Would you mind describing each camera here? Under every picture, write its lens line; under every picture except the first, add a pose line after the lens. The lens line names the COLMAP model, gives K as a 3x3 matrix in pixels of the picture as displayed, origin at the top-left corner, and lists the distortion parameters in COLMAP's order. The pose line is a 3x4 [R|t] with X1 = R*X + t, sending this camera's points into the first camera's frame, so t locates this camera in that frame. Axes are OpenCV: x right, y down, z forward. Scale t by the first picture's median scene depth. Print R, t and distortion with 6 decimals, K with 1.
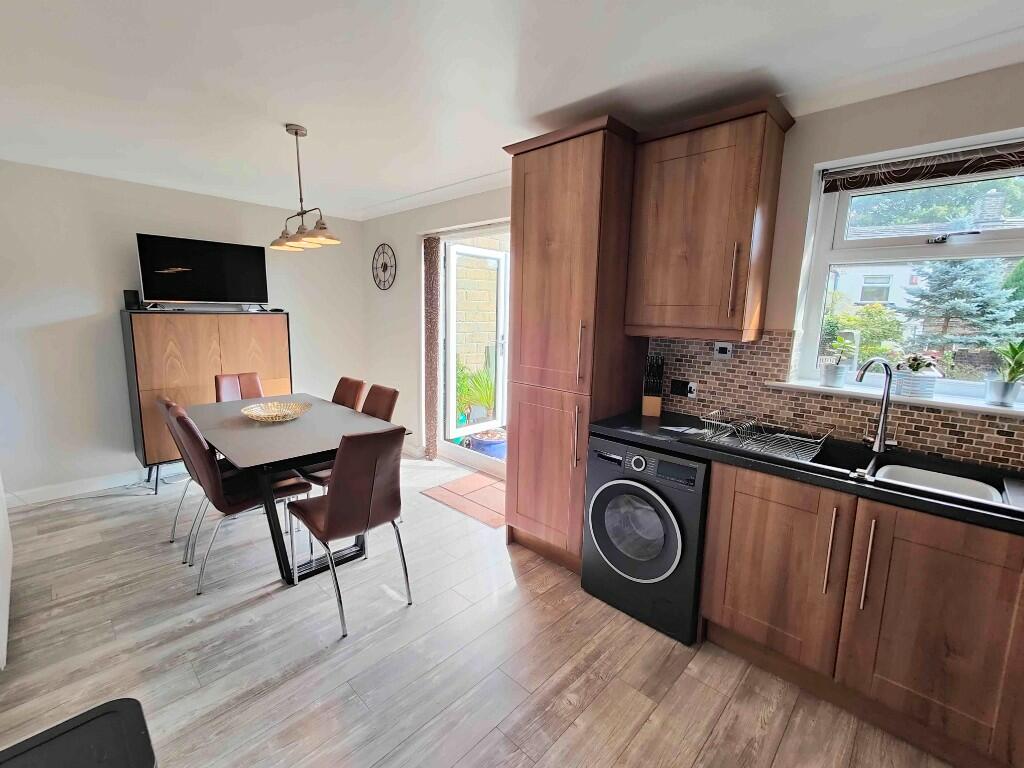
lens RADIAL K [[448.5, 0, 512.0], [0, 448.5, 384.0], [0, 0, 1]] dist [0.001915, 0.000221]
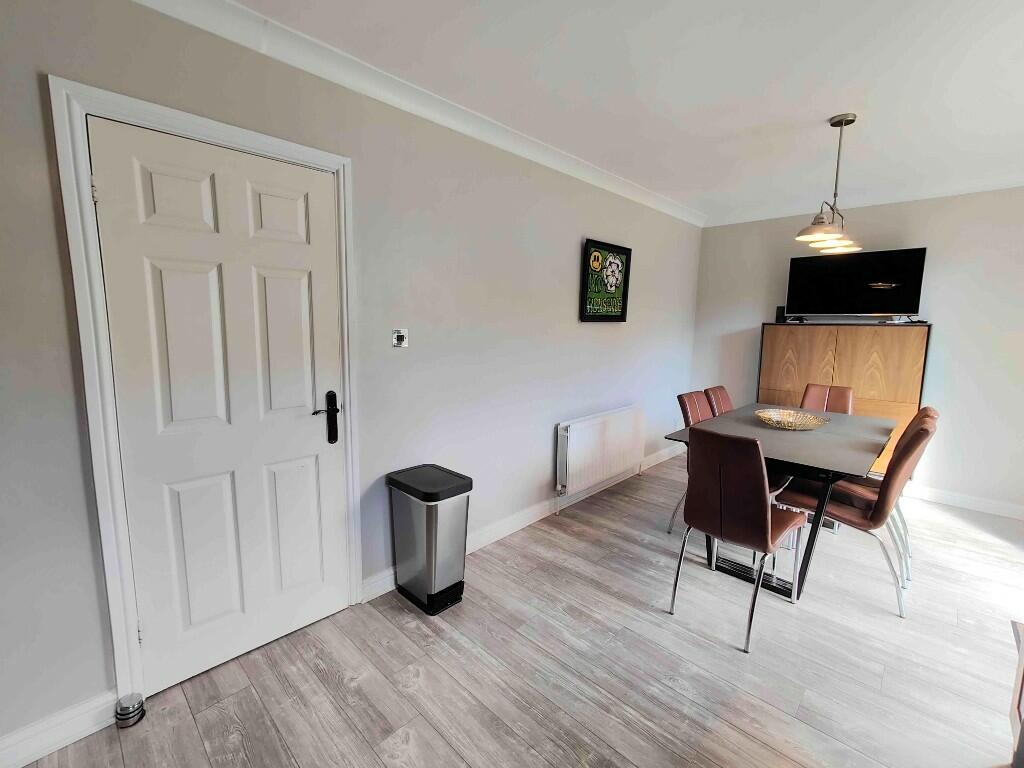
lens RADIAL K [[448.5, 0, 512.0], [0, 448.5, 384.0], [0, 0, 1]] dist [0.001915, 0.000221]
pose [[-0.008179, 0.116687, -0.993135, 0.577542], [-0.171115, 0.978356, 0.116359, -0.033244], [0.985217, 0.170892, 0.011965, 0.472057]]
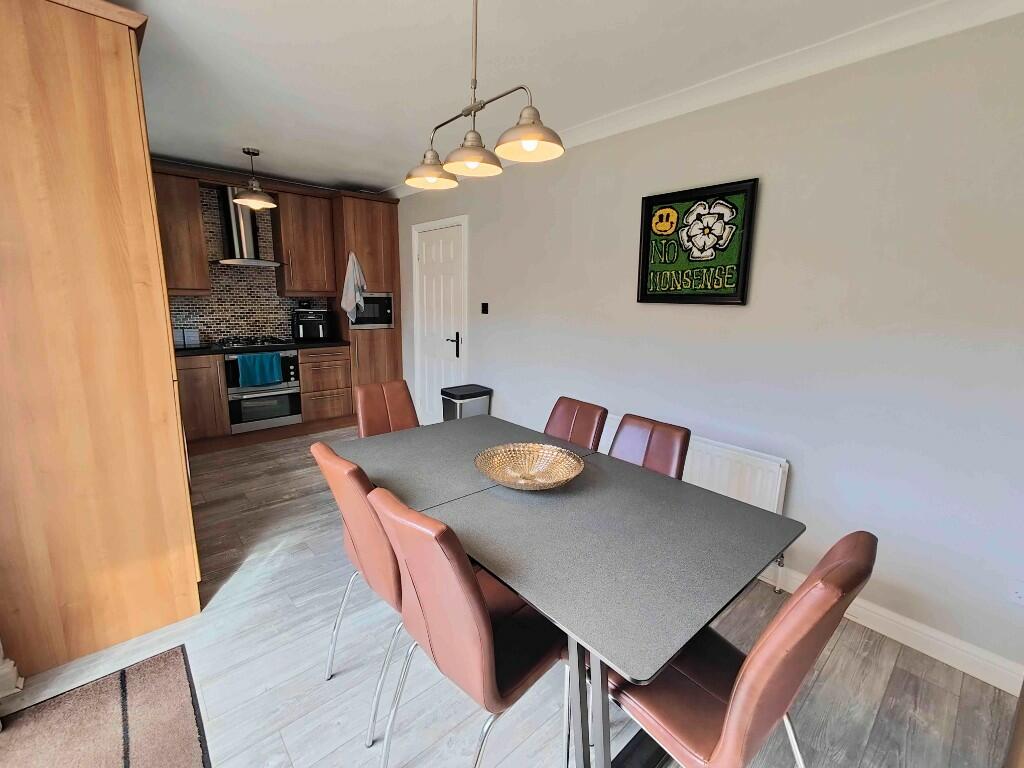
lens RADIAL K [[448.5, 0, 512.0], [0, 448.5, 384.0], [0, 0, 1]] dist [0.001915, 0.000221]
pose [[-0.995586, -0.058615, 0.073303, -0.696712], [-0.029258, 0.935919, 0.350999, -0.312947], [-0.089179, 0.347305, -0.933502, 1.936840]]
